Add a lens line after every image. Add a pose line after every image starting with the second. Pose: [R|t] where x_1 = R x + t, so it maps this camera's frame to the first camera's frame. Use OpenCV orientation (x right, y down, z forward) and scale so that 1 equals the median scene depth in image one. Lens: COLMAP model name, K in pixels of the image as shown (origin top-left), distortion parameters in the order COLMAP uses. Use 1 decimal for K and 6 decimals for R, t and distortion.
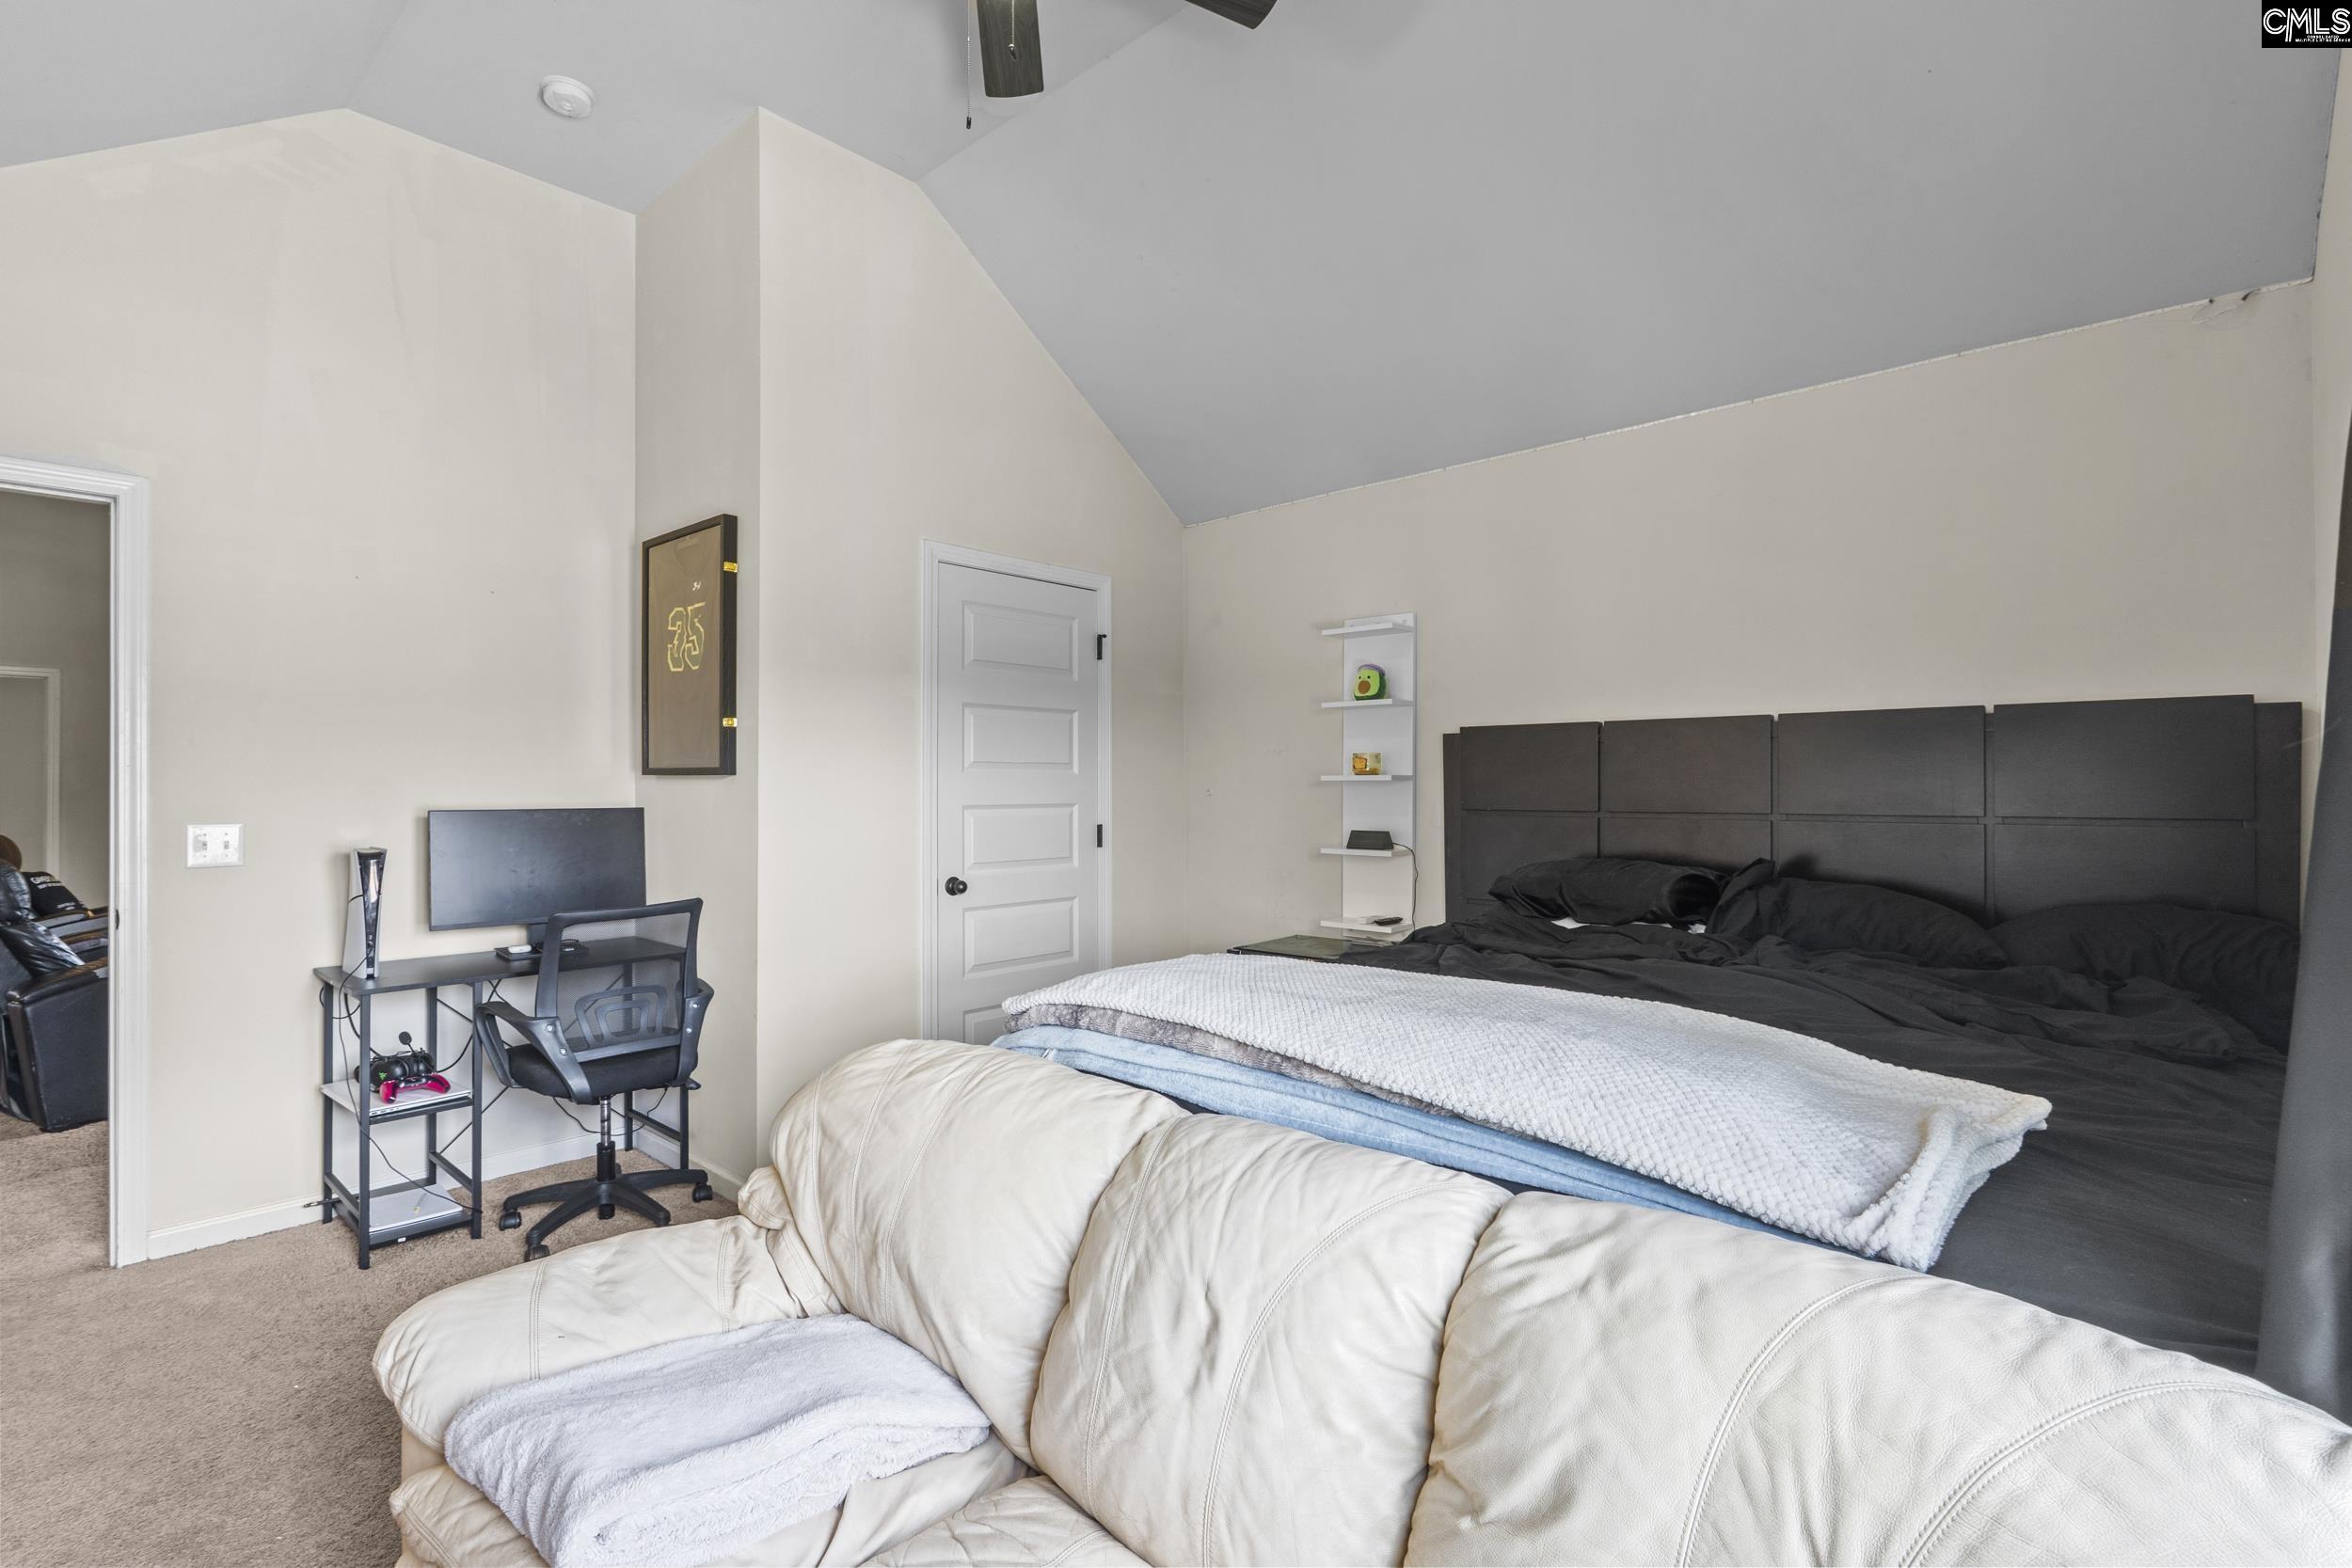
lens RADIAL K [[1086.5, 0, 1181.9], [0, 1086.5, 782.8], [0, 0, 1]] dist [-0.001822, -0.000844]
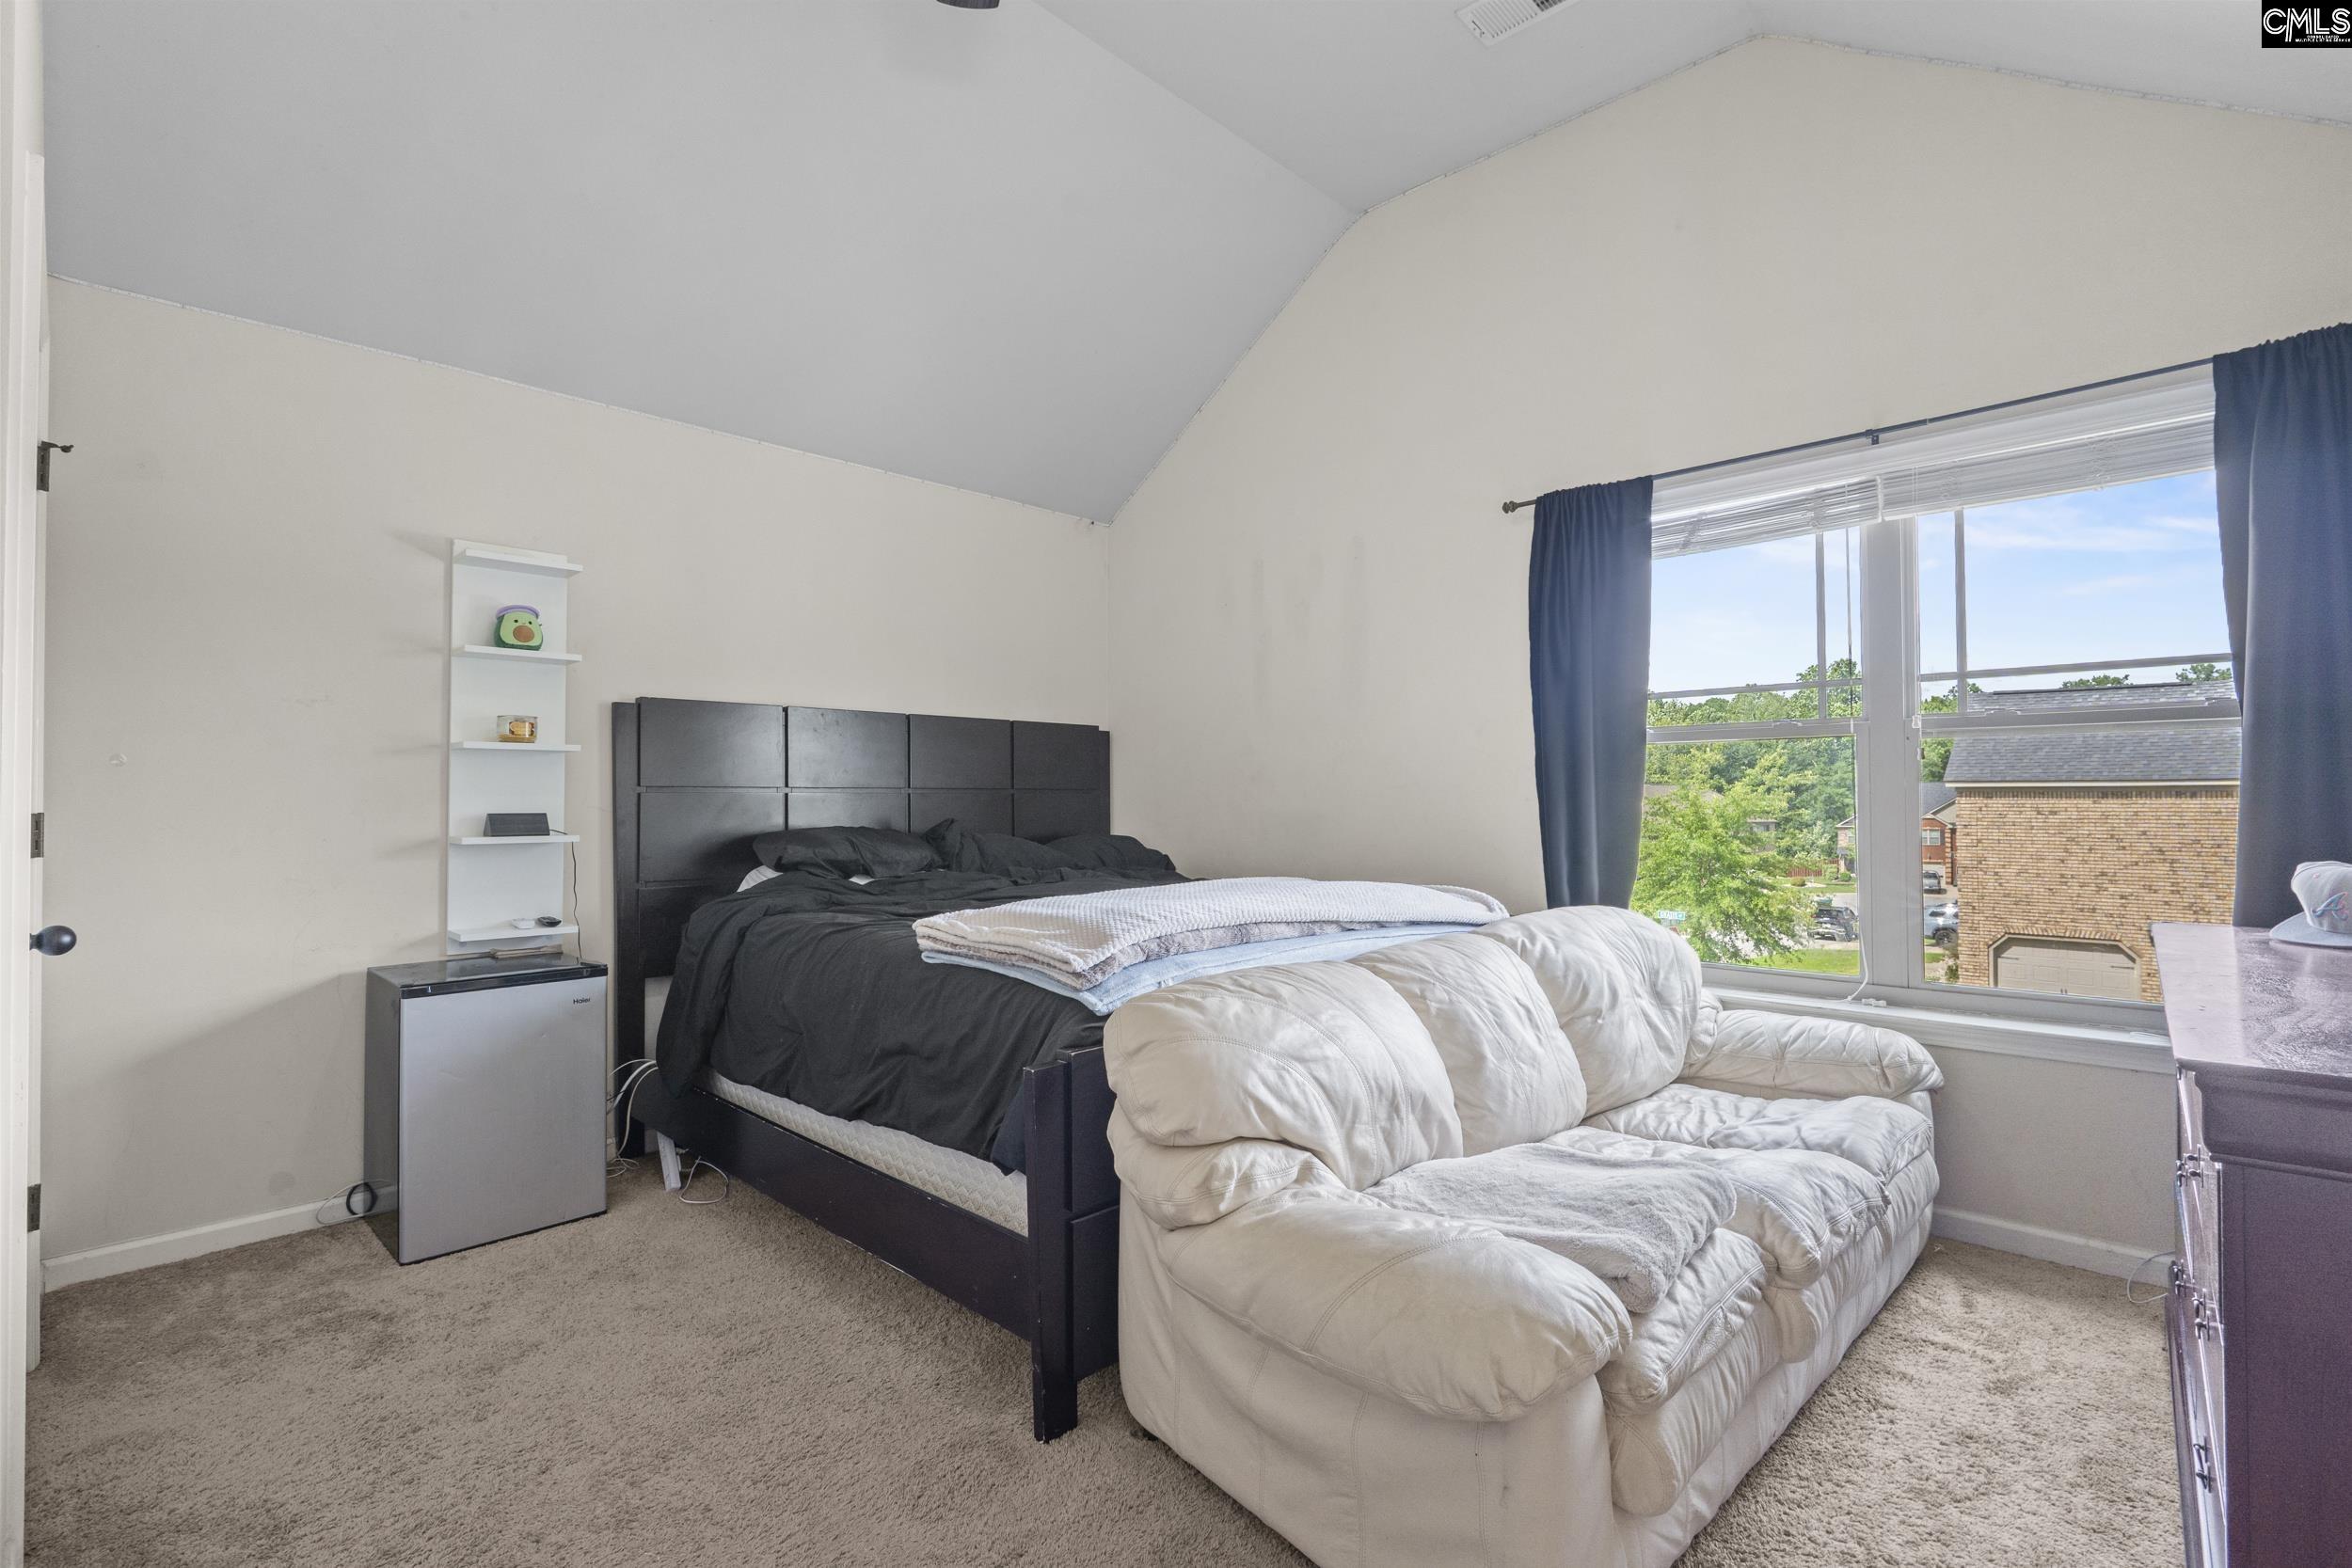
lens RADIAL K [[1086.5, 0, 1174.9], [0, 1086.5, 782.4], [0, 0, 1]] dist [-0.001822, -0.000844]
pose [[0.033198, 0.018843, 0.999271, -0.618630], [-0.000516, 0.999822, -0.018836, 0.036839], [-0.999449, 0.000109, 0.033202, 0.493773]]
